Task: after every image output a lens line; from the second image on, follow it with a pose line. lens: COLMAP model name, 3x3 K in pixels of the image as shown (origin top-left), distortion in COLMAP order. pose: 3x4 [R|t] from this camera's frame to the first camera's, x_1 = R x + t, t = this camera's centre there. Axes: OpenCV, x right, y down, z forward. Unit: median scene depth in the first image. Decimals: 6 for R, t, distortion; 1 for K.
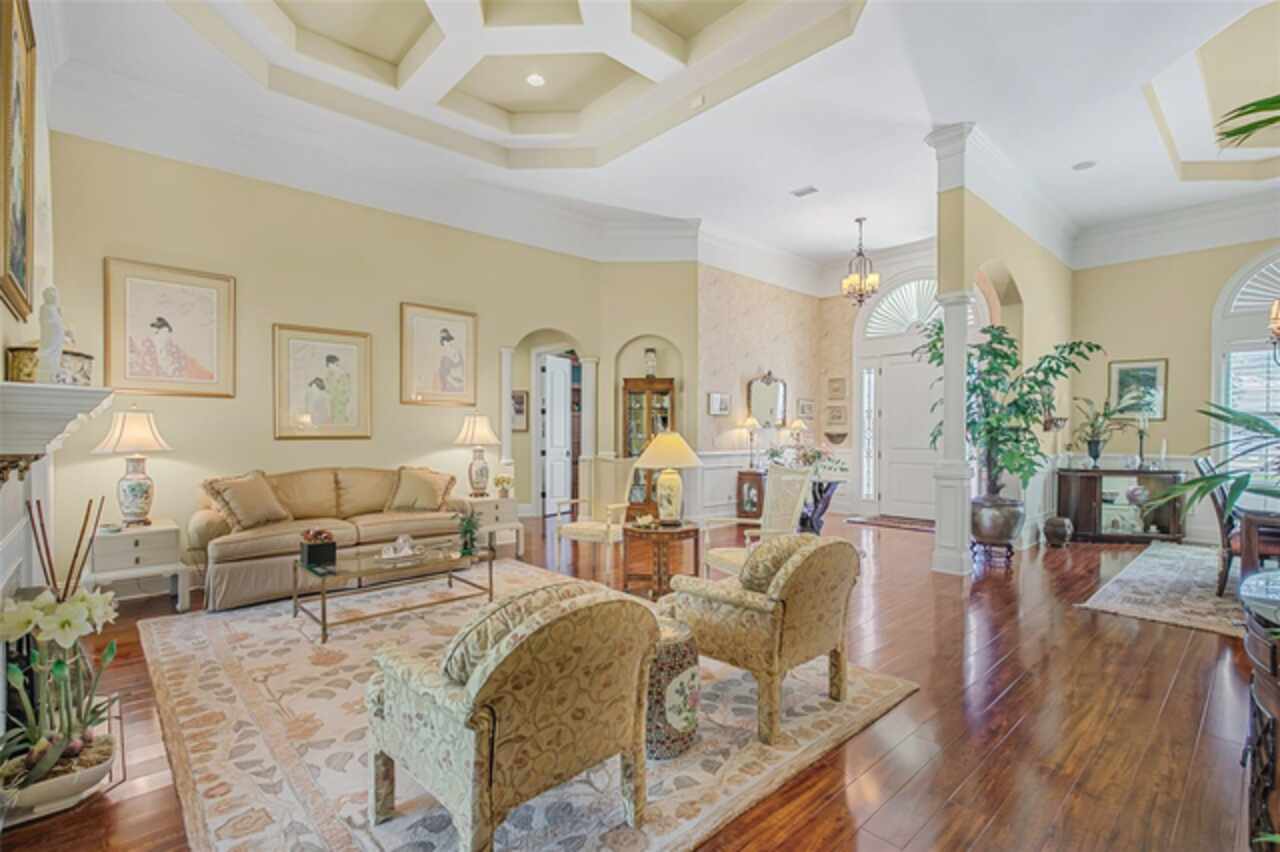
lens RADIAL K [[580.9, 0, 655.3], [0, 580.9, 437.3], [0, 0, 1]] dist [-0.011135, 0.000183]
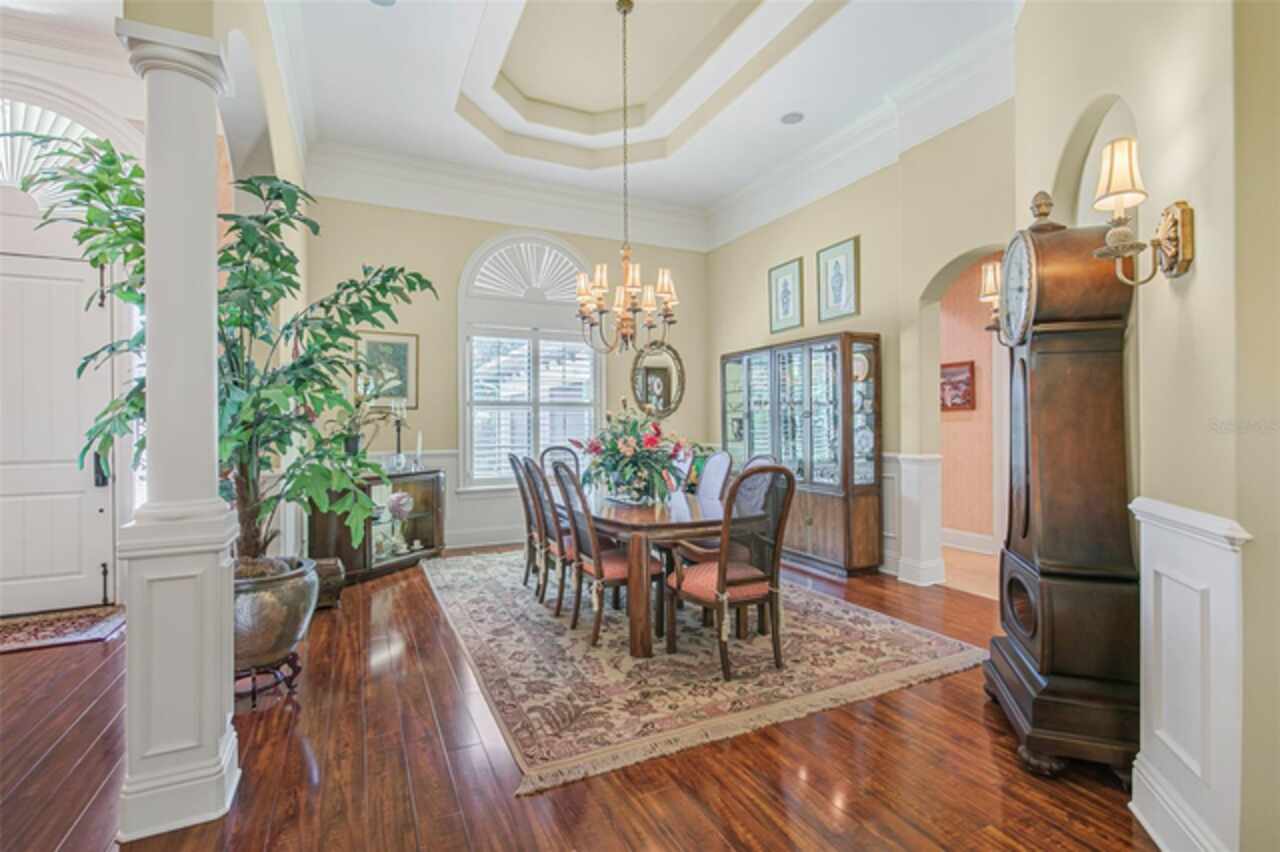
lens RADIAL K [[580.9, 0, 643.7], [0, 580.9, 423.0], [0, 0, 1]] dist [-0.011135, 0.000183]
pose [[0.291479, -0.003580, 0.956571, 0.190608], [0.016931, 0.999856, -0.001417, -0.002760], [-0.956427, 0.016609, 0.291497, 0.464287]]
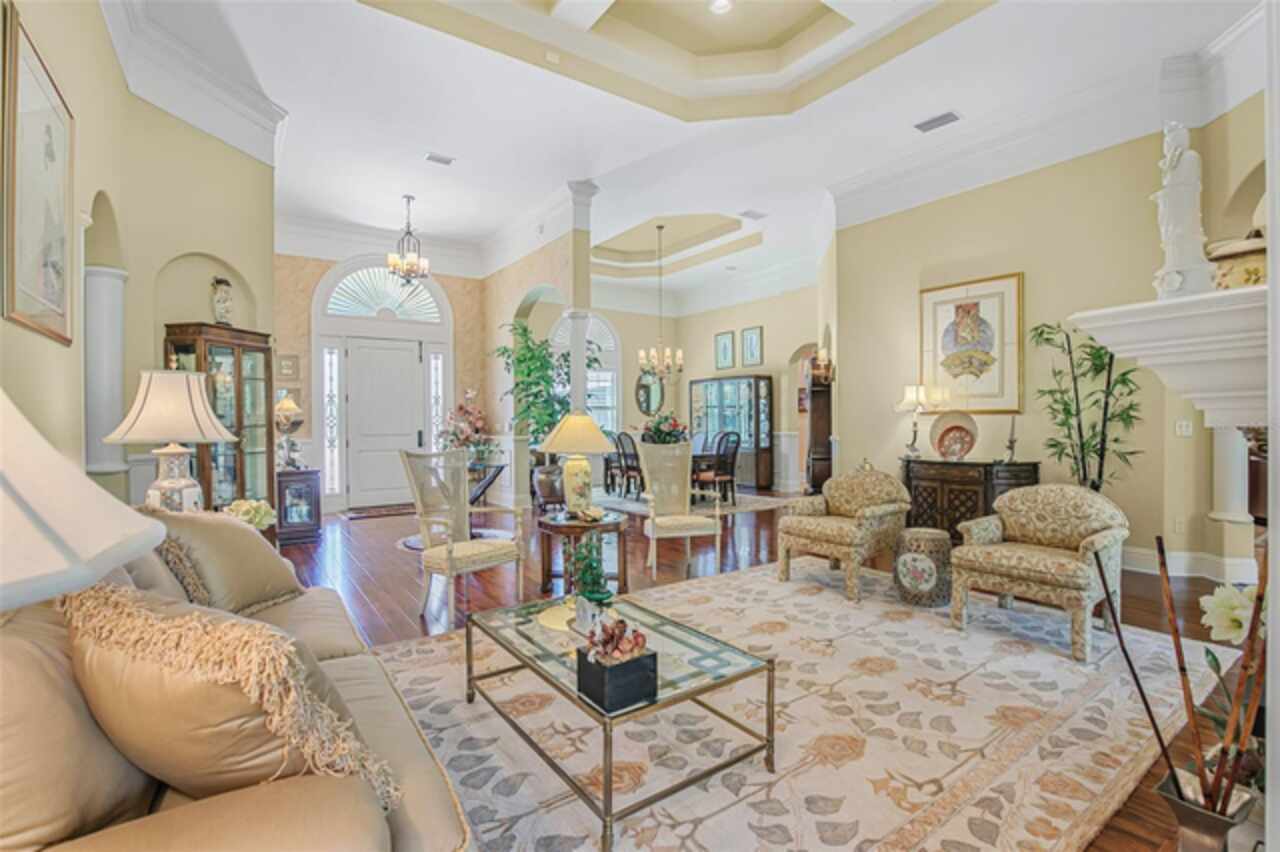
lens RADIAL K [[580.9, 0, 638.3], [0, 580.9, 422.8], [0, 0, 1]] dist [-0.011135, 0.000183]
pose [[0.148233, -0.006916, 0.988928, -0.575570], [0.015964, 0.999862, 0.004600, 0.000972], [-0.988824, 0.015105, 0.148323, 0.513457]]
